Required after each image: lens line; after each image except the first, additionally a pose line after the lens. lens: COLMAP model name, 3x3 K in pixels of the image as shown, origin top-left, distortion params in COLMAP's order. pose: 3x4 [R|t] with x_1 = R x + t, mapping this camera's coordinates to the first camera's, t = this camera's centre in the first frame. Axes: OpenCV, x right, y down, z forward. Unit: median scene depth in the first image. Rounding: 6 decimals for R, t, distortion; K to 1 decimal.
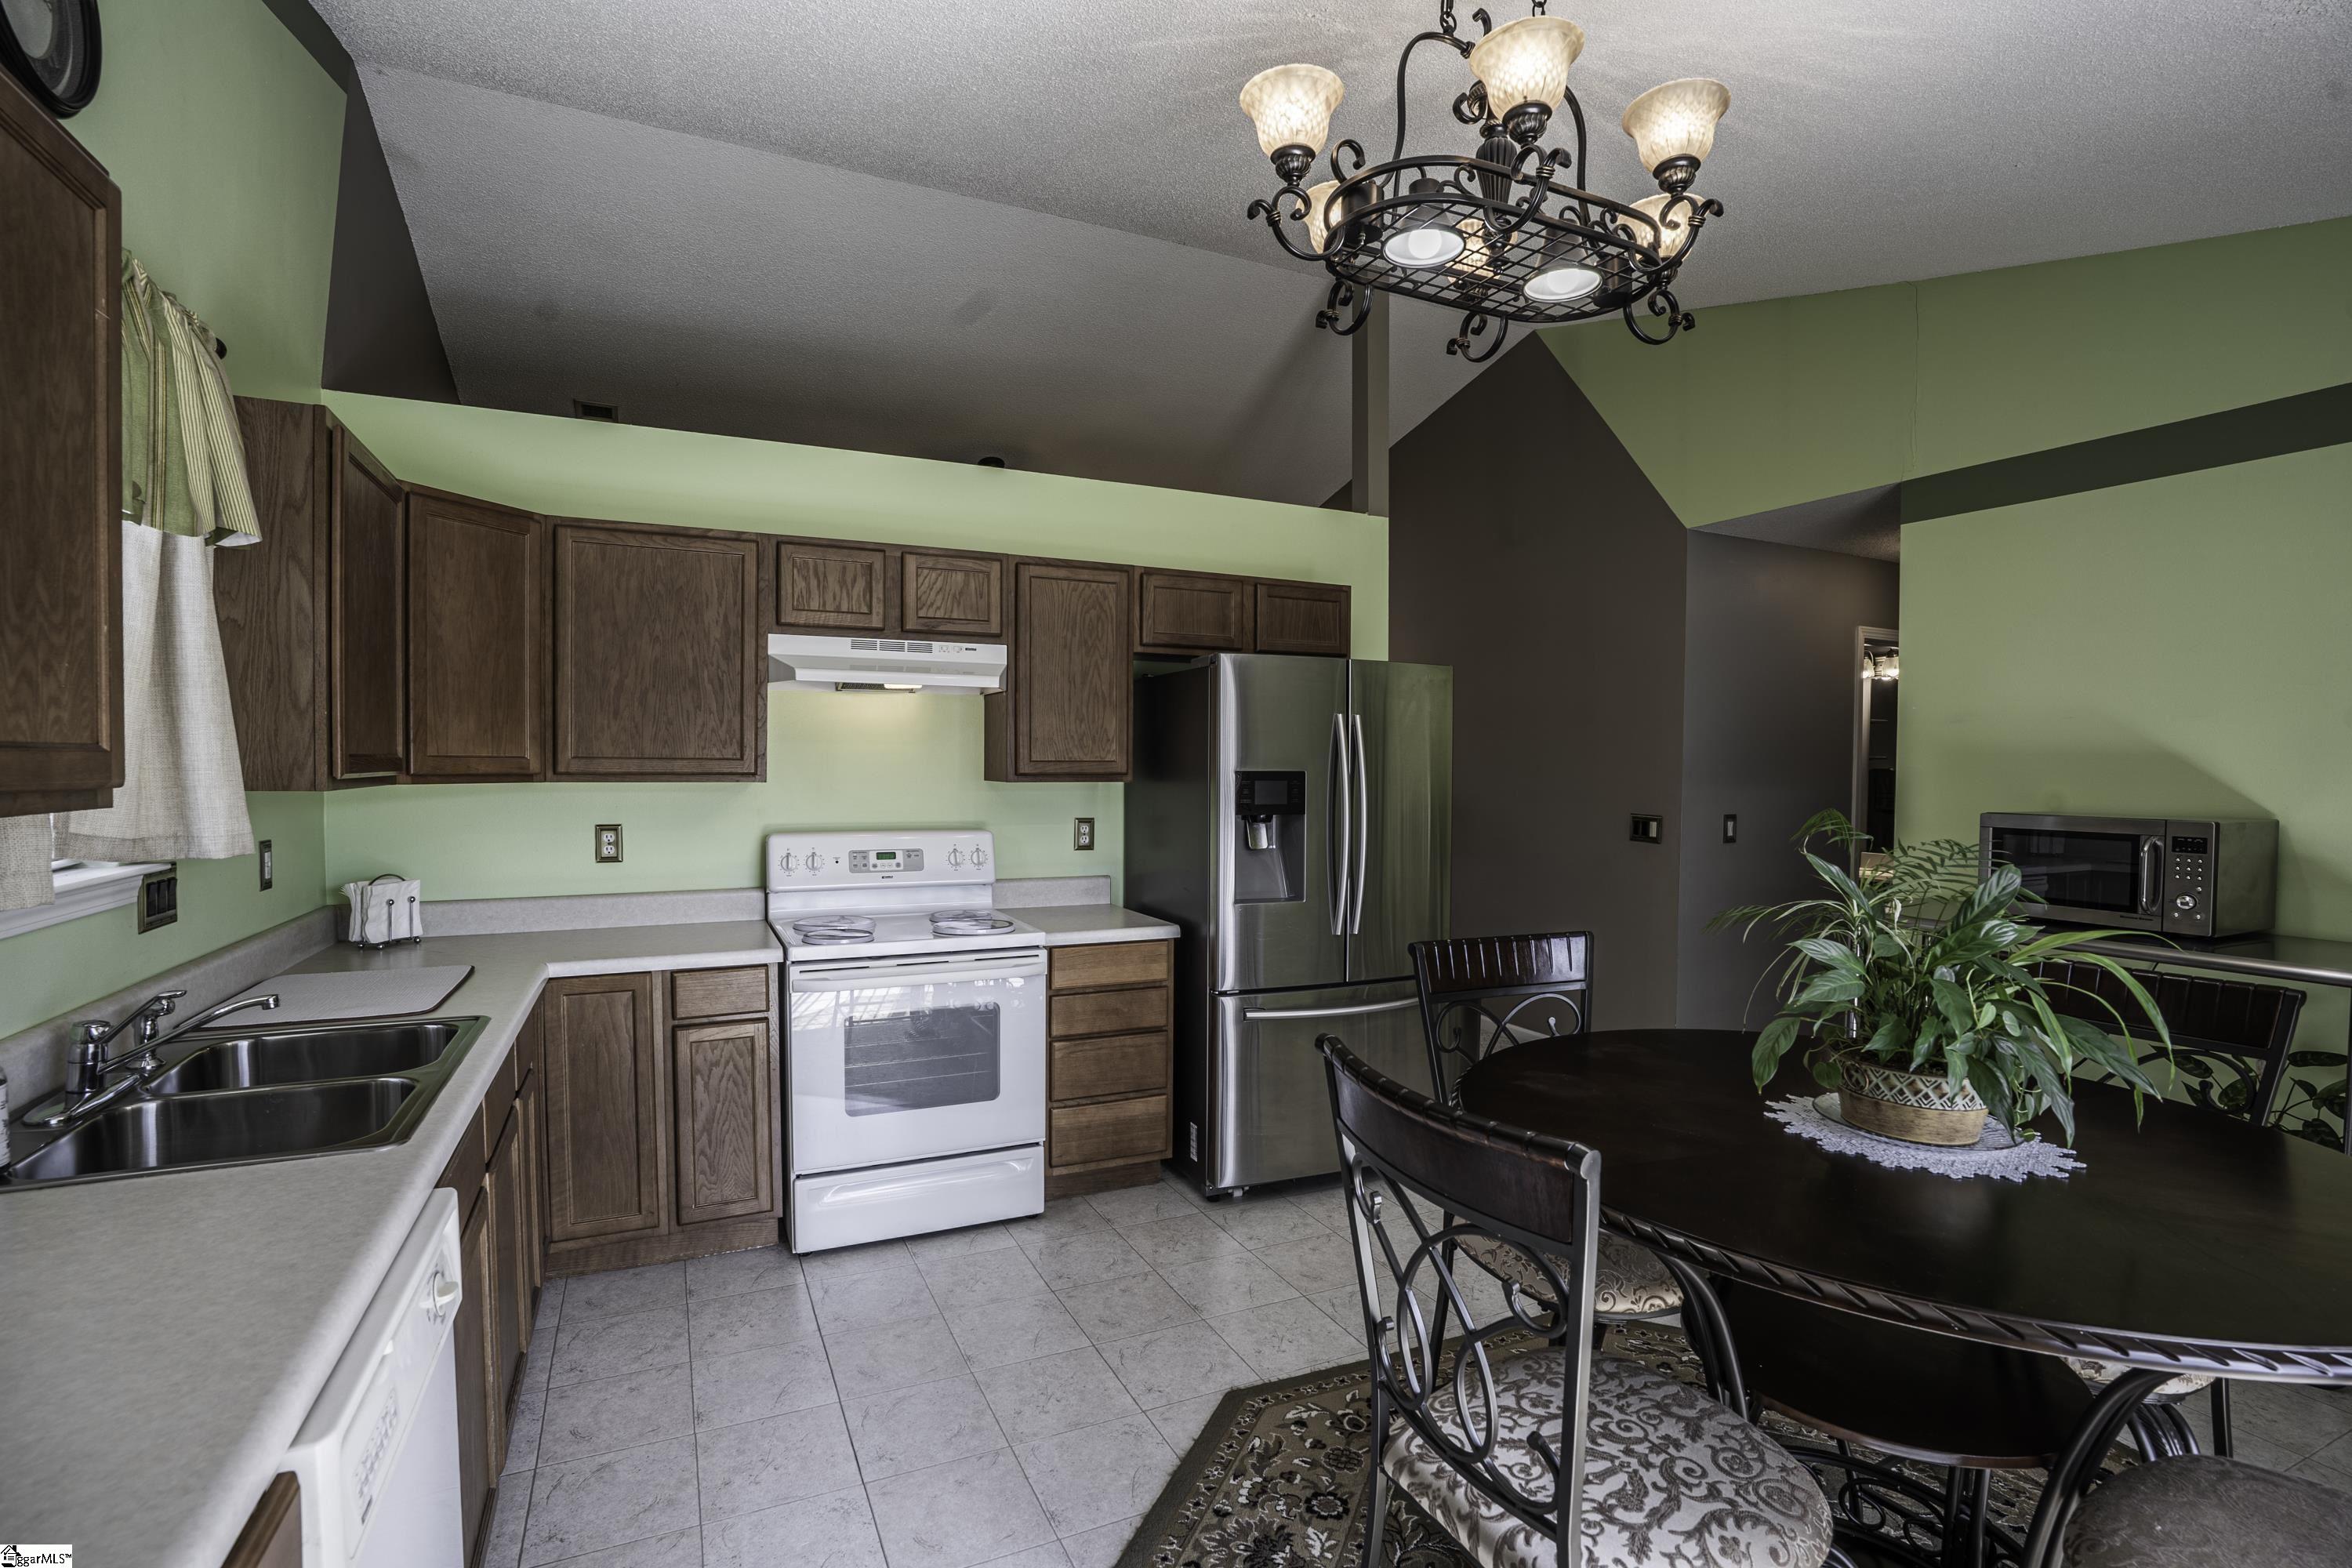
lens RADIAL K [[1105.4, 0, 1177.0], [0, 1105.4, 789.1], [0, 0, 1]] dist [-0.036343, 0.009942]
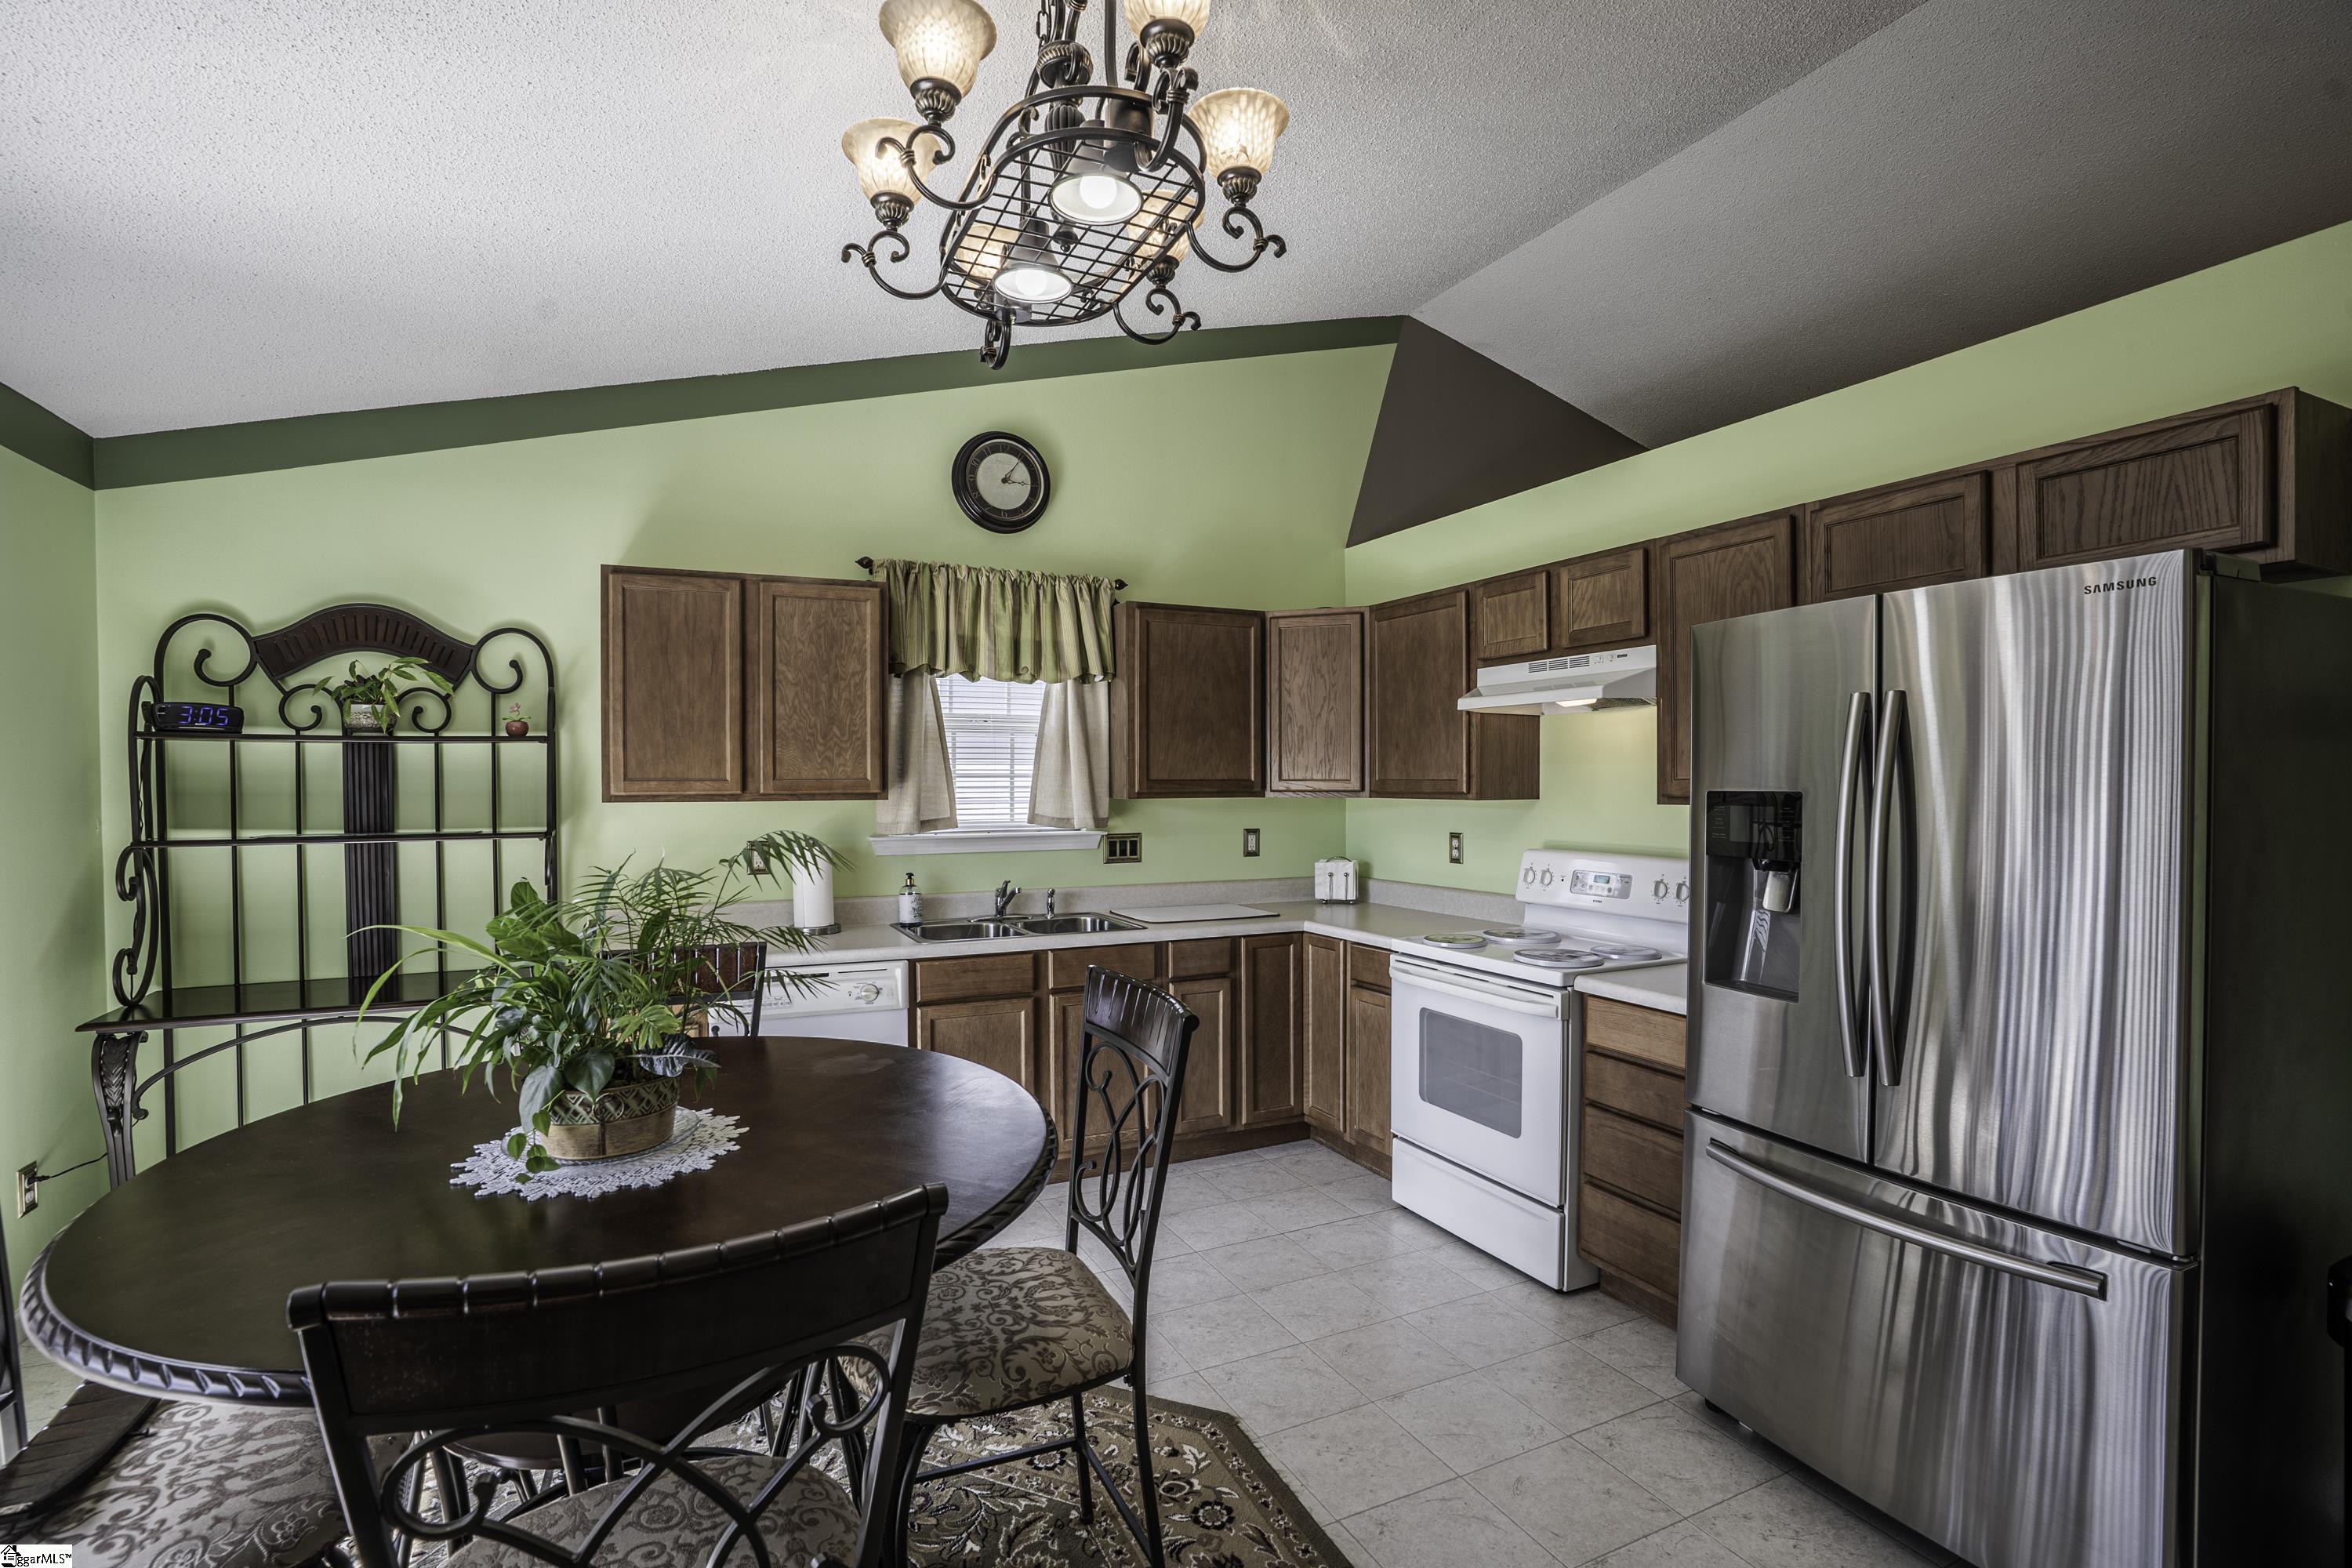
lens RADIAL K [[1105.4, 0, 1162.6], [0, 1105.4, 783.5], [0, 0, 1]] dist [-0.036343, 0.009942]
pose [[0.002502, -0.004418, -0.999987, 0.742296], [-0.019335, 0.999803, -0.004465, -0.011761], [0.999810, 0.019346, 0.002416, 0.659101]]
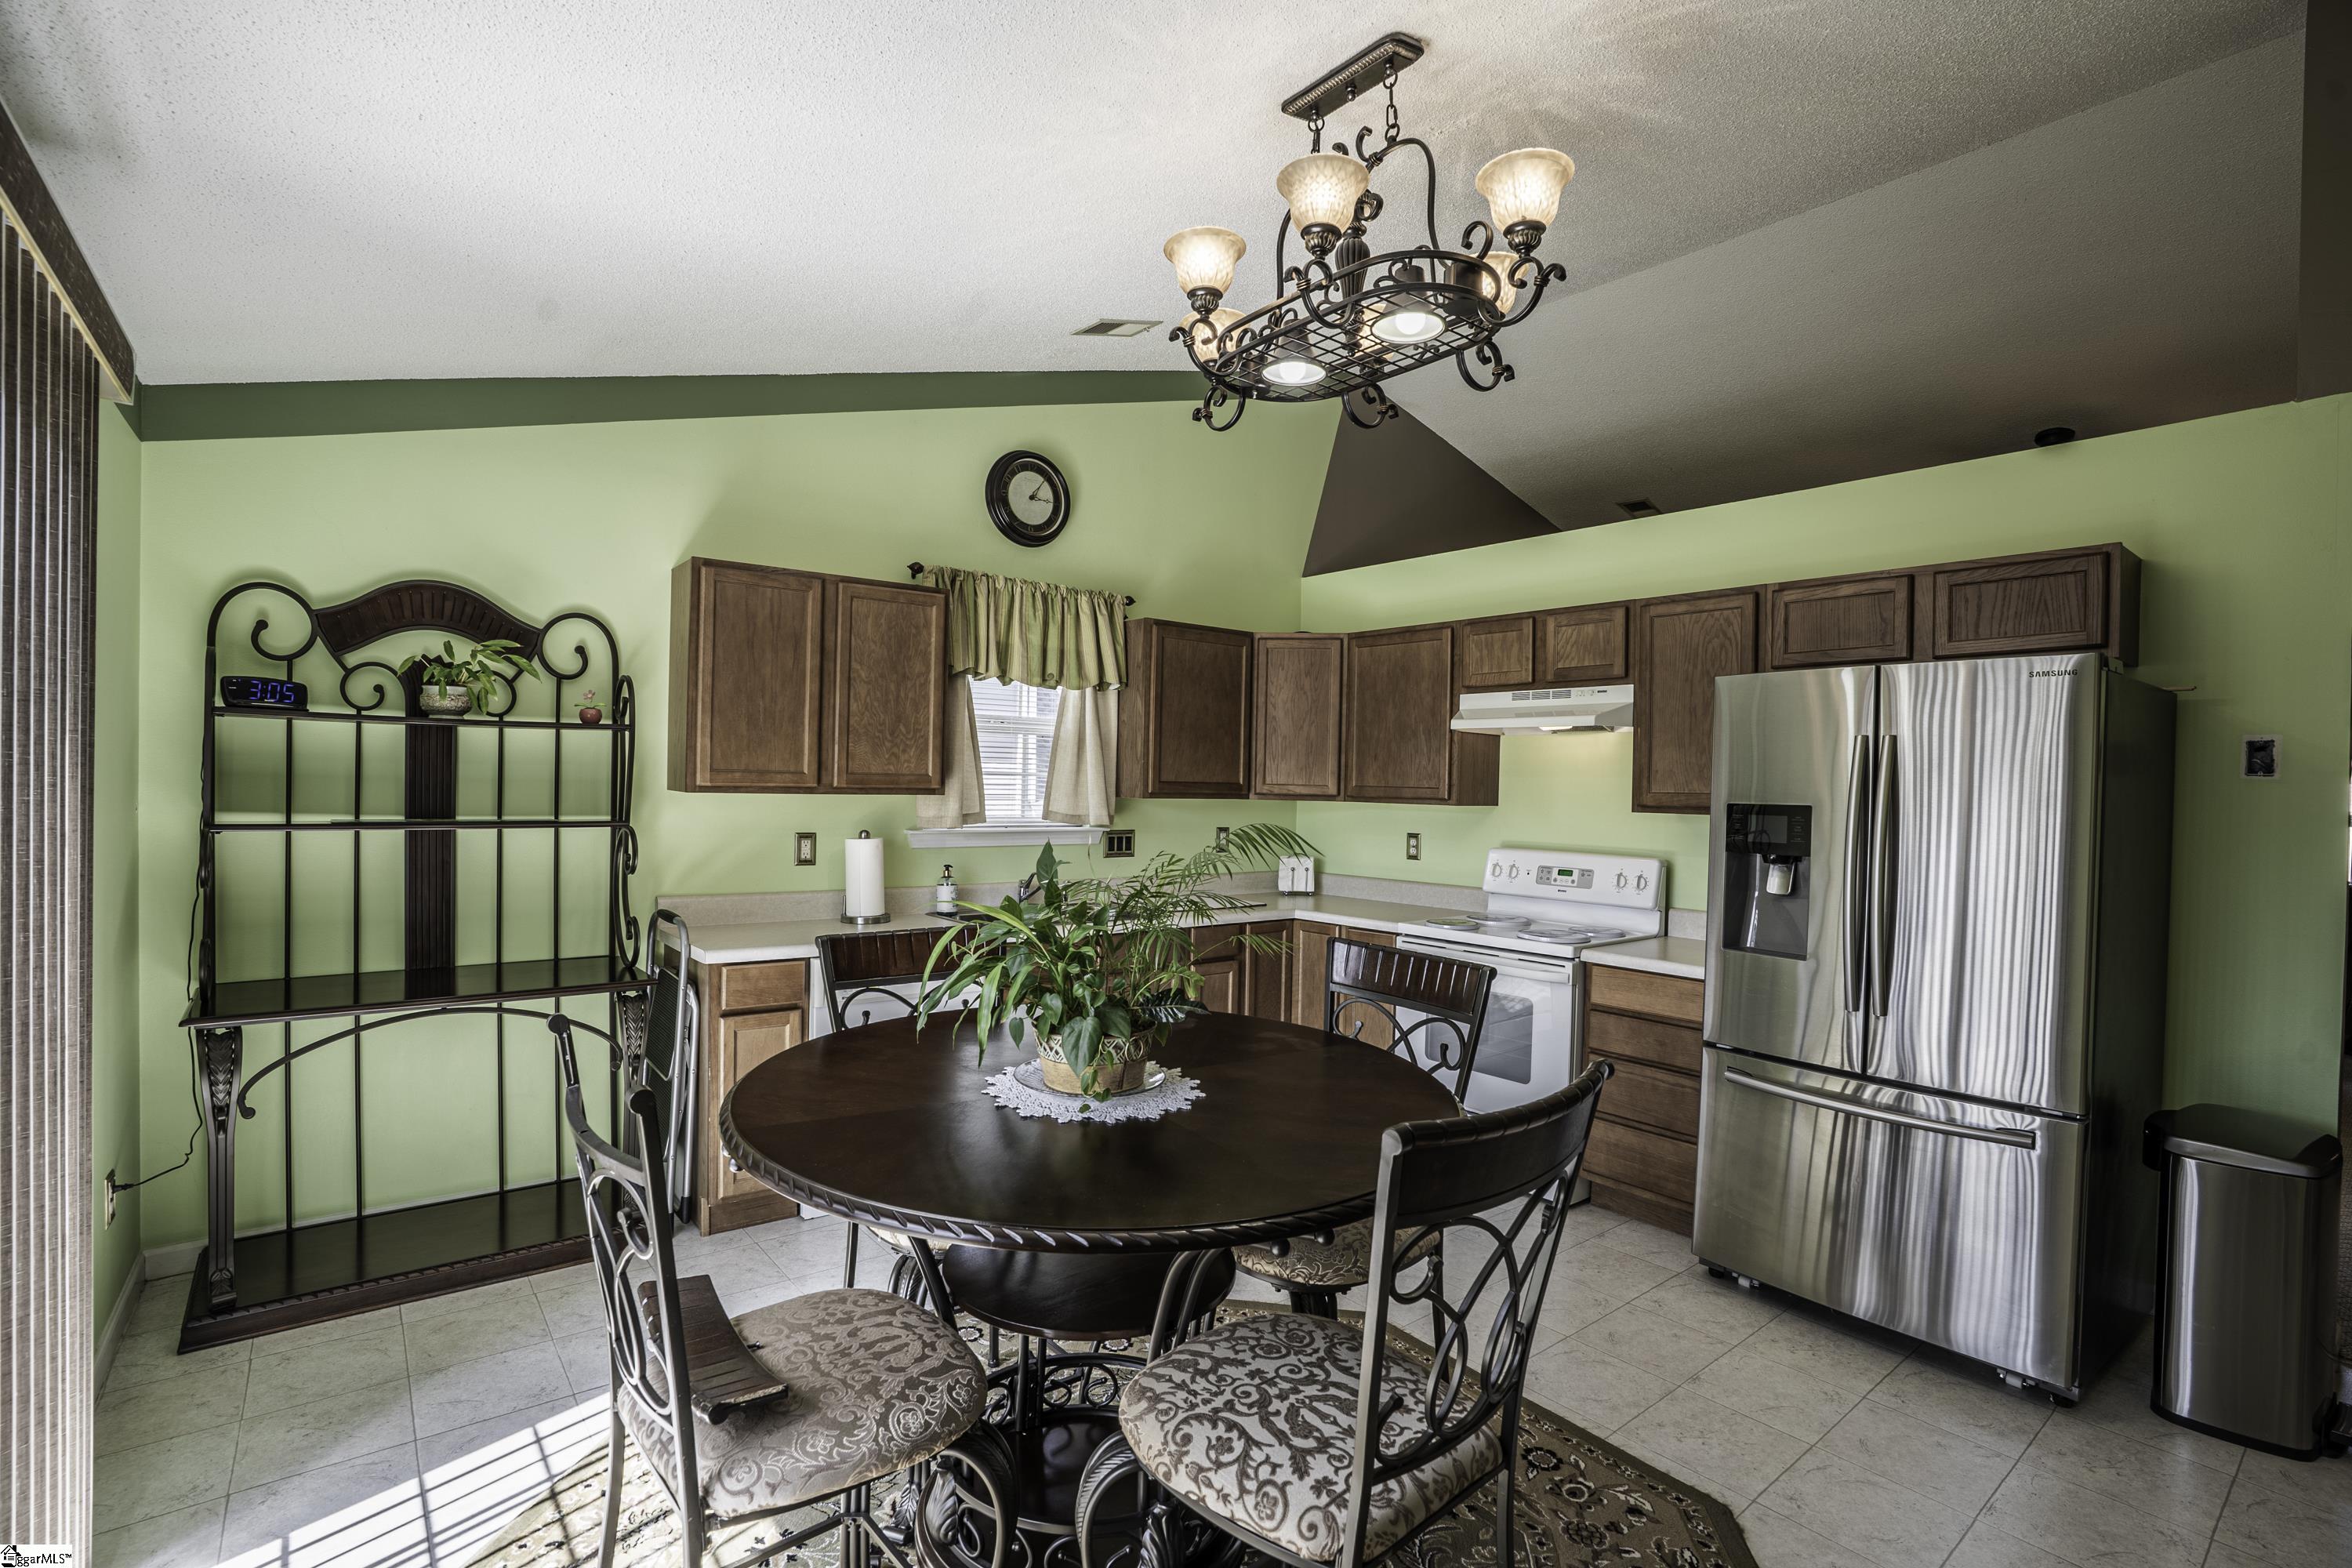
lens RADIAL K [[1105.4, 0, 1169.4], [0, 1105.4, 784.5], [0, 0, 1]] dist [-0.036343, 0.009942]
pose [[0.231698, 0.000923, -0.972787, 0.829321], [-0.041359, 0.999105, -0.008902, -0.005567], [0.971908, 0.042296, 0.231529, 0.342717]]
